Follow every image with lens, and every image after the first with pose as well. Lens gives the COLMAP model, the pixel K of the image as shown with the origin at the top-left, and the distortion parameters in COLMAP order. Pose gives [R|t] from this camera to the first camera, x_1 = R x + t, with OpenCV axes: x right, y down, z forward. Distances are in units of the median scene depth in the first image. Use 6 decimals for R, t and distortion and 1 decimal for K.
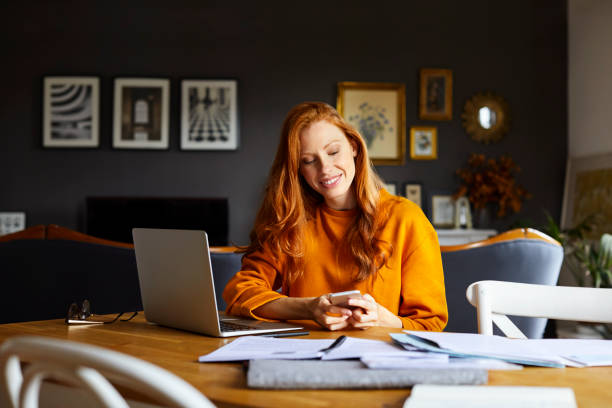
lens RADIAL K [[902.0, 0, 304.5], [0, 902.0, 187.4], [0, 0, 1]] dist [-0.119862, 0.111108]
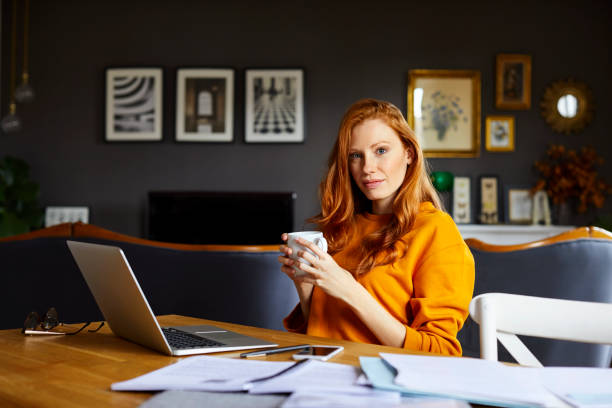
lens RADIAL K [[902.0, 0, 304.5], [0, 902.0, 187.4], [0, 0, 1]] dist [-0.119862, 0.111108]
pose [[0.993096, -0.000813, -0.117305, 0.039941], [0.001779, 0.999965, 0.008135, -0.001068], [0.117294, -0.008287, 0.993063, 0.044416]]
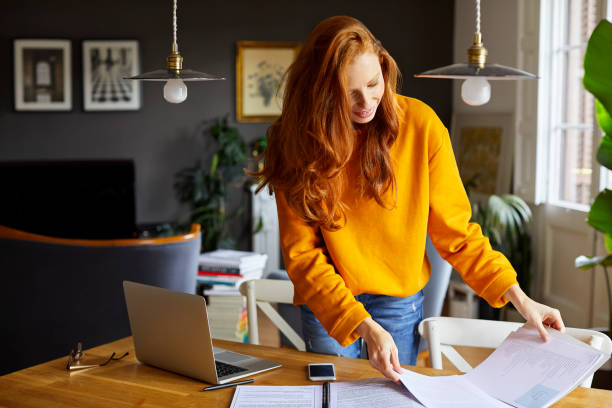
lens RADIAL K [[902.0, 0, 304.5], [0, 902.0, 187.4], [0, 0, 1]] dist [-0.119862, 0.111108]
pose [[0.988804, -0.024284, 0.147232, -0.043354], [0.008721, 0.994387, 0.105447, -0.060917], [-0.148966, -0.102982, 0.983465, -0.036378]]
